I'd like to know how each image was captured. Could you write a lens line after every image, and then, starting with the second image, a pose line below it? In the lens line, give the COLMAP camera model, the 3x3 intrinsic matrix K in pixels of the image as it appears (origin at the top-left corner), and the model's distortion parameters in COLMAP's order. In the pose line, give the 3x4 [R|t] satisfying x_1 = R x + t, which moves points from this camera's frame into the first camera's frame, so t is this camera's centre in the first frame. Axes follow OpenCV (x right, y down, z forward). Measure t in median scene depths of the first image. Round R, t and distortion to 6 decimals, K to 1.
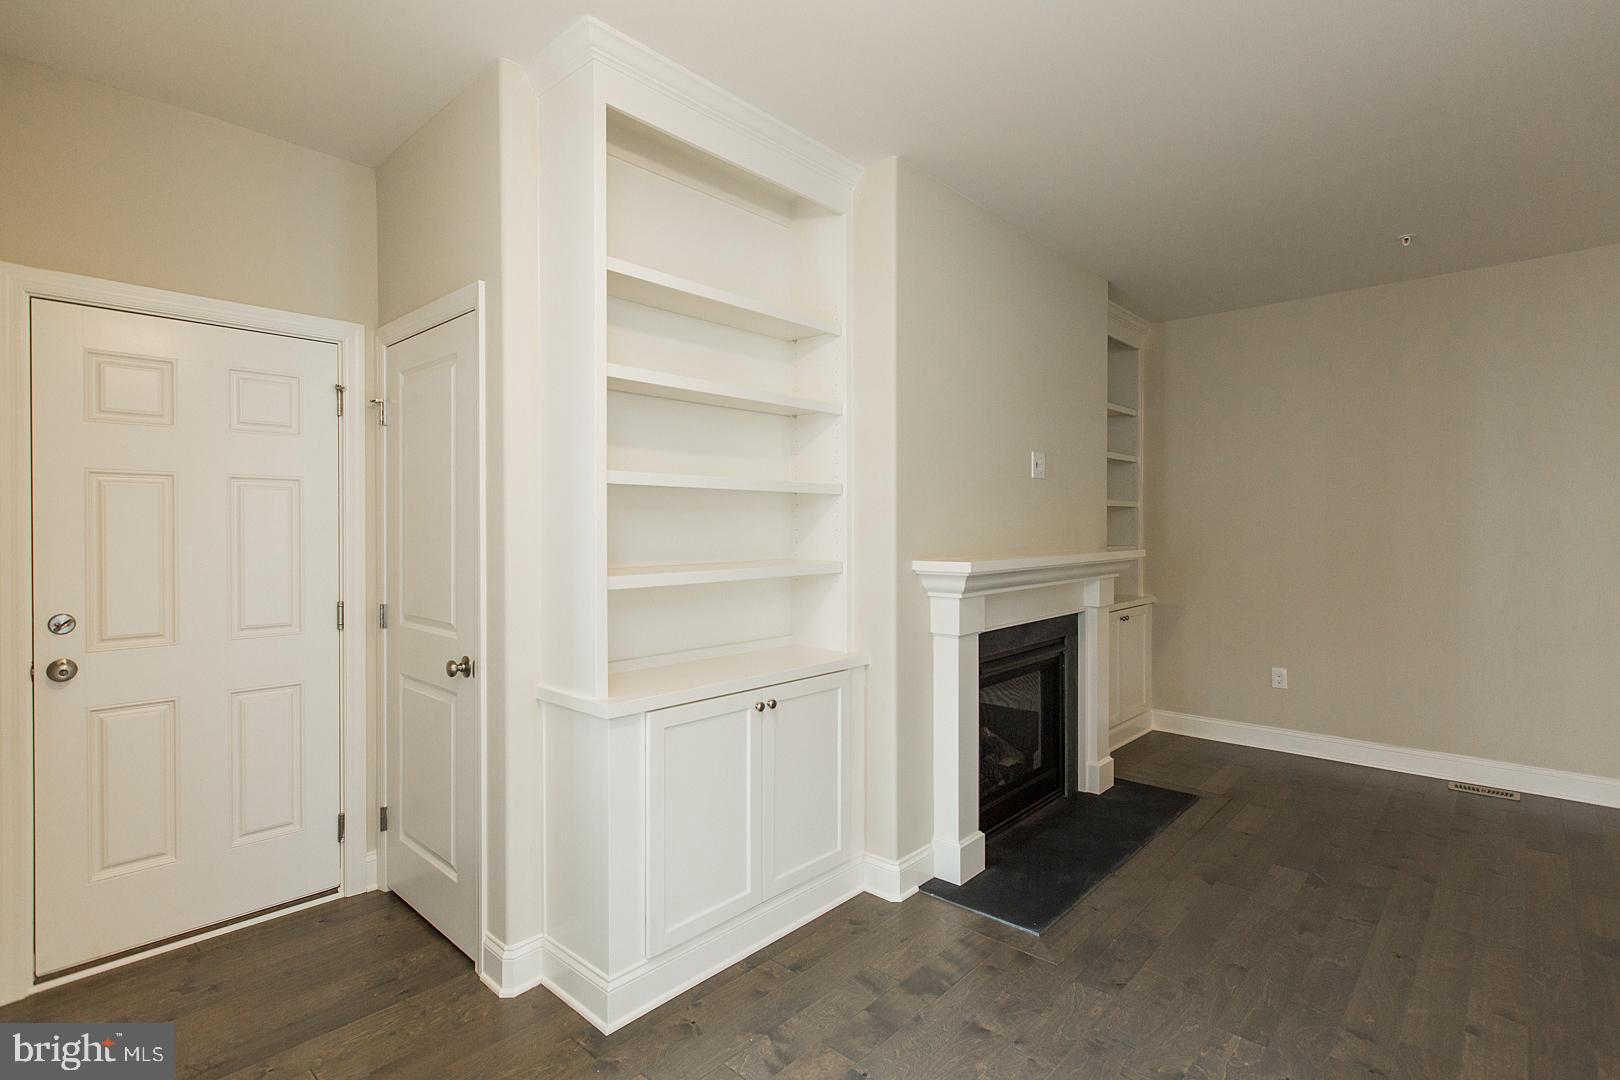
lens RADIAL K [[769.5, 0, 815.3], [0, 769.5, 537.6], [0, 0, 1]] dist [0.000421, 0.000212]
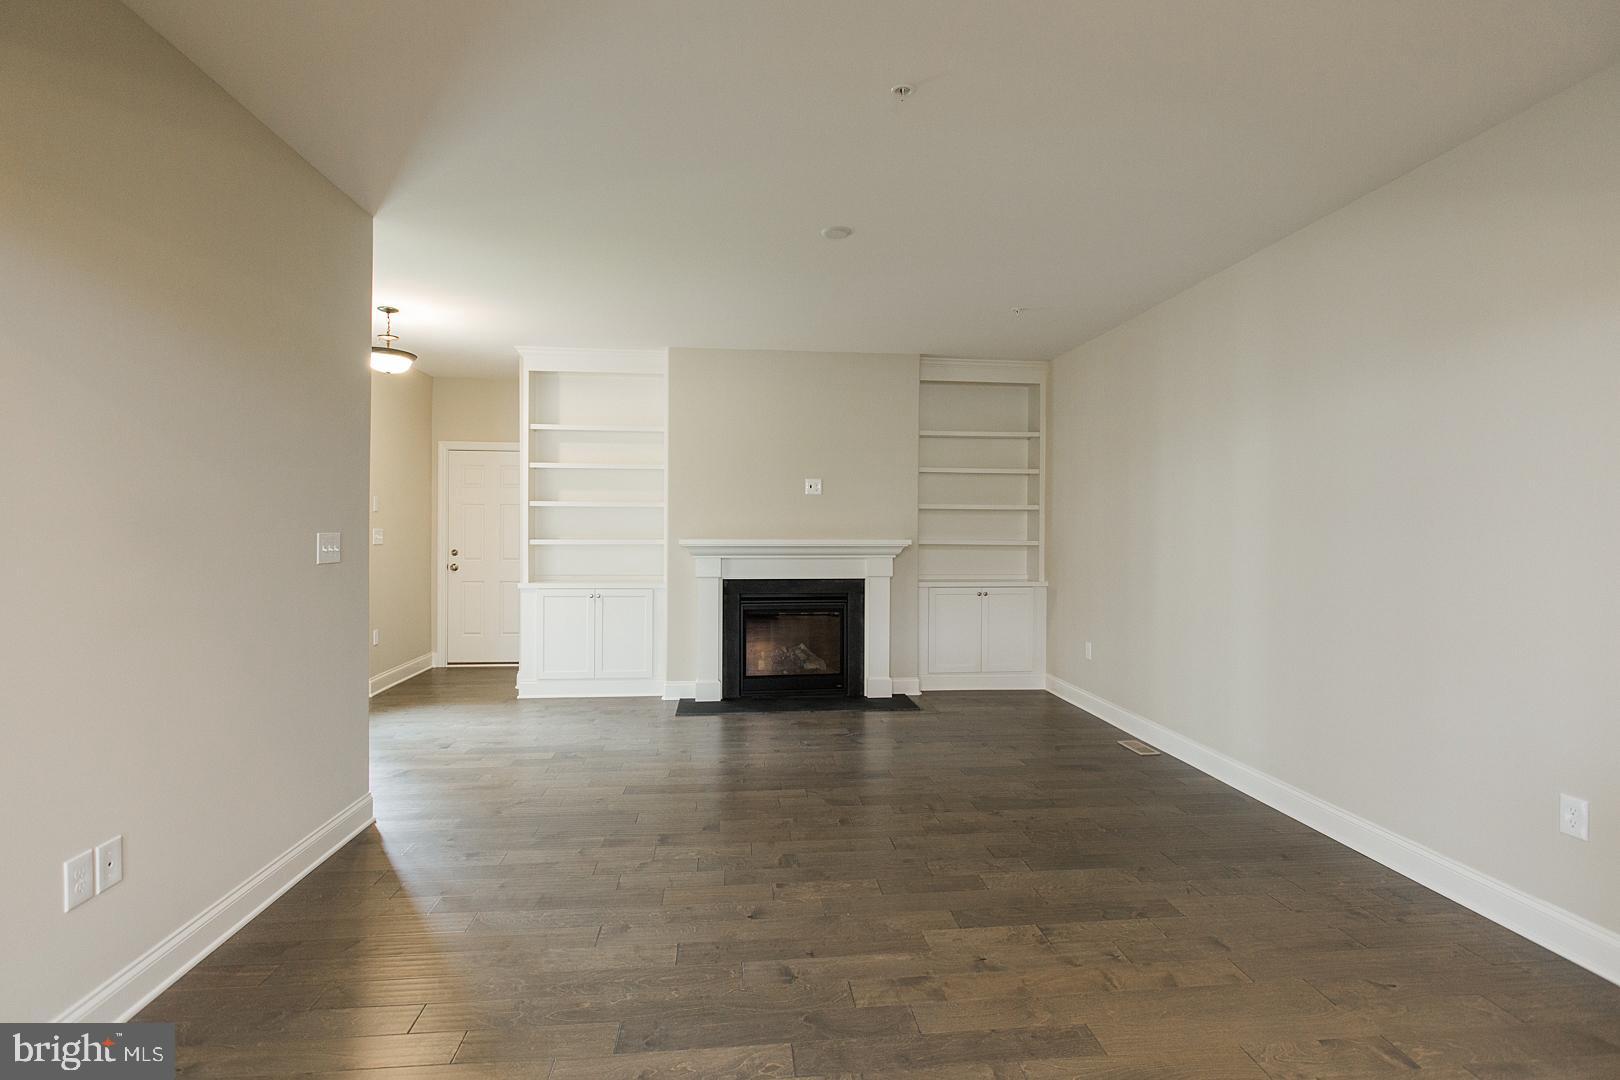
lens RADIAL K [[769.5, 0, 807.7], [0, 769.5, 533.9], [0, 0, 1]] dist [0.000421, 0.000212]
pose [[0.743390, 0.010749, -0.668772, 1.936026], [-0.013692, 0.999906, 0.000851, 0.010502], [0.668718, 0.008524, 0.743467, -0.332187]]
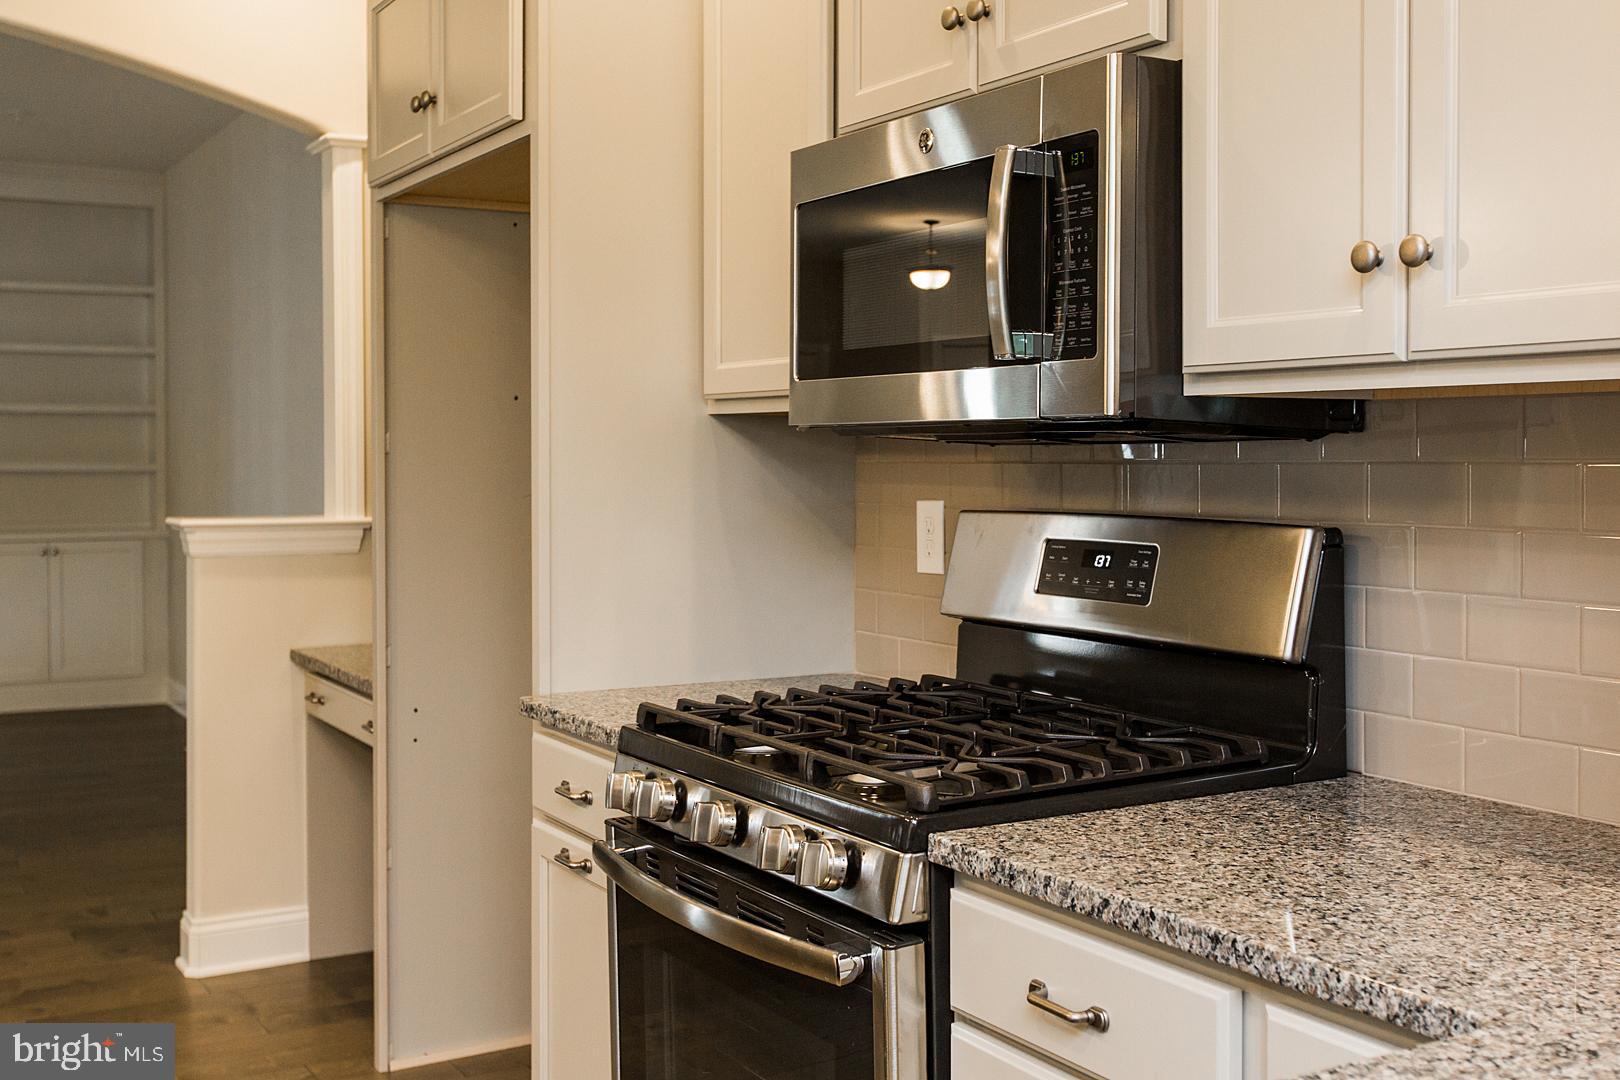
lens RADIAL K [[1831.8, 0, 807.9], [0, 1831.8, 481.2], [0, 0, 1]] dist [0.044647, 0.000000]
pose [[0.944278, 0.002584, -0.329139, 3.249549], [0.000316, 0.999962, 0.008758, 0.028589], [0.329149, -0.008374, 0.944241, -1.014390]]
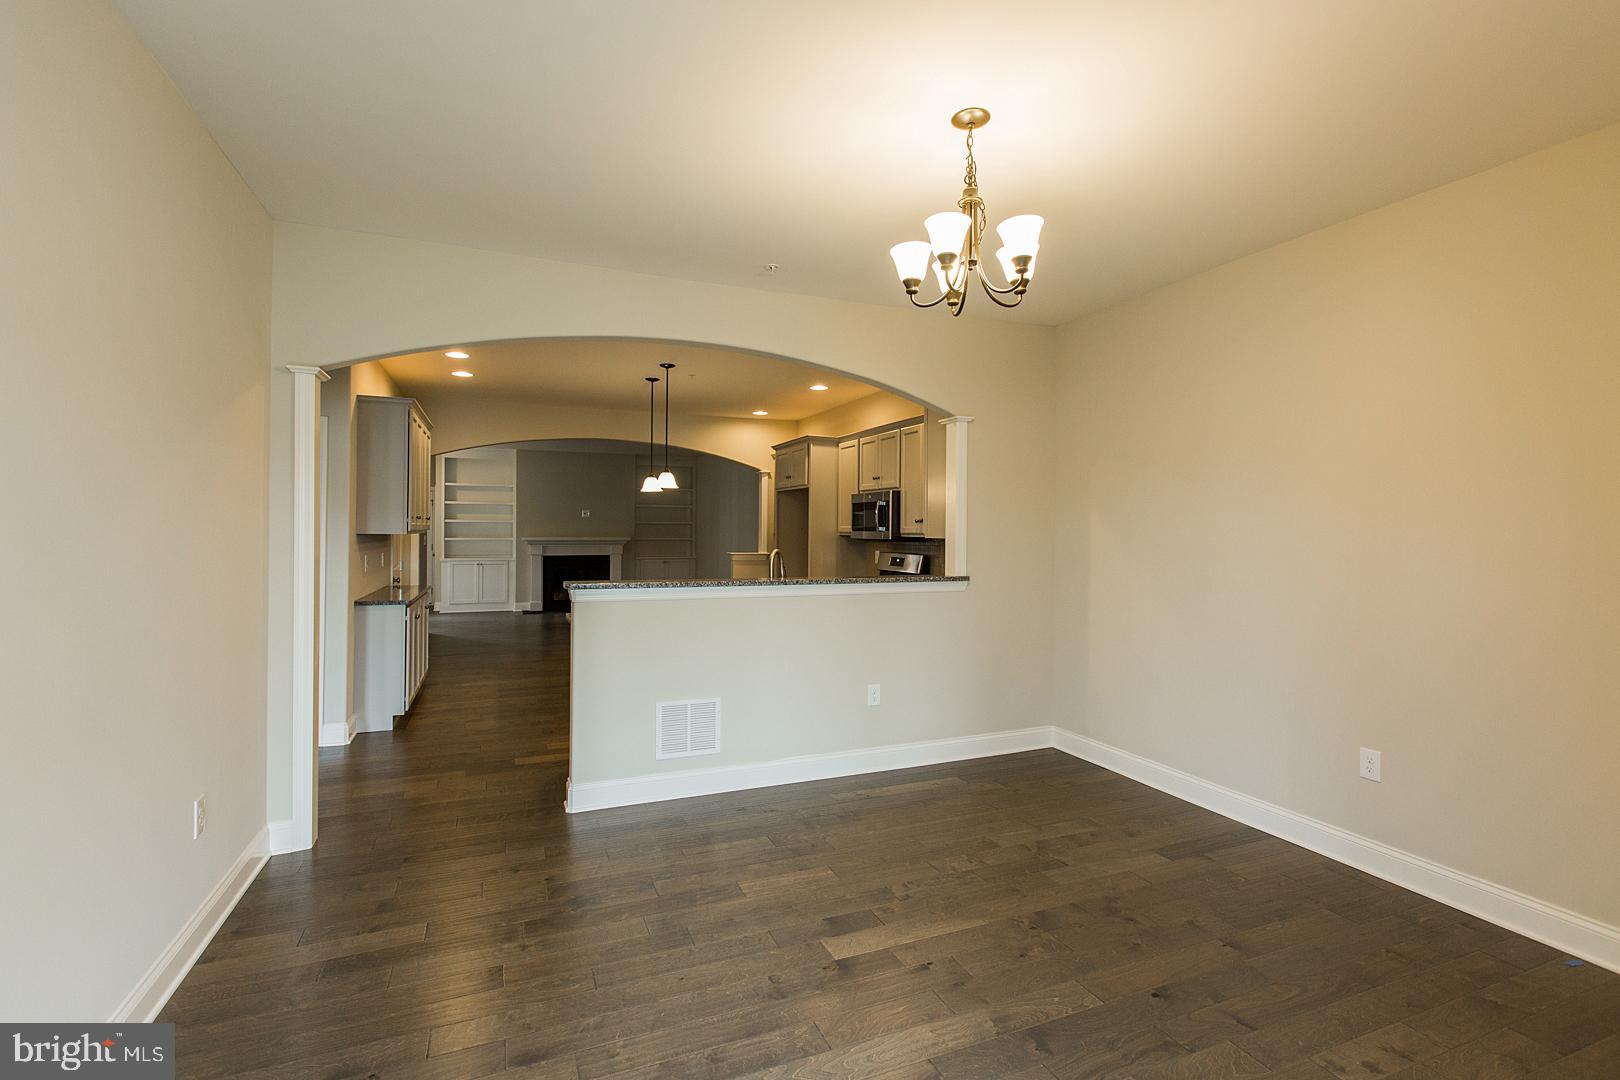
lens RADIAL K [[769.0, 0, 810.3], [0, 769.0, 531.2], [0, 0, 1]] dist [0.004854, -0.002006]
pose [[0.901469, 0.008533, -0.432760, 3.946366], [-0.012677, 0.999897, -0.006692, 0.001731], [0.432658, 0.011519, 0.901485, -2.551011]]
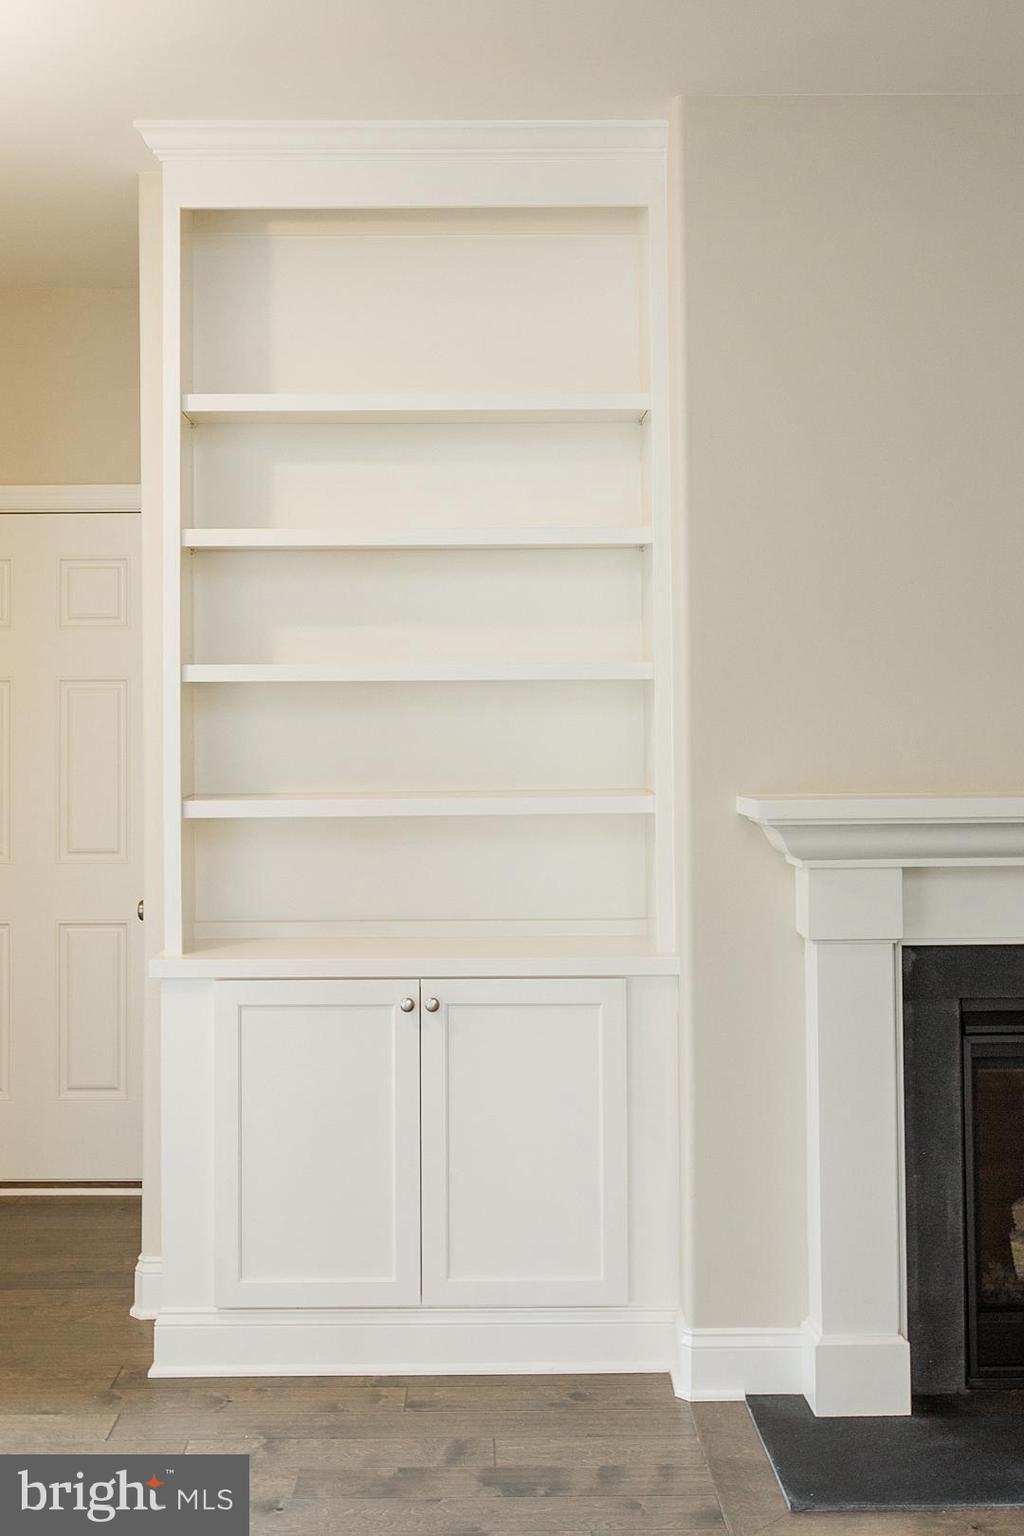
lens RADIAL K [[1665.6, 0, 478.3], [0, 1665.6, 680.6], [0, 0, 1]] dist [-0.003936, 0.000000]
pose [[0.676965, -0.023589, -0.735637, 0.979867], [-0.002207, 0.999417, -0.034078, -0.013178], [0.736012, 0.024693, 0.676518, 0.052444]]
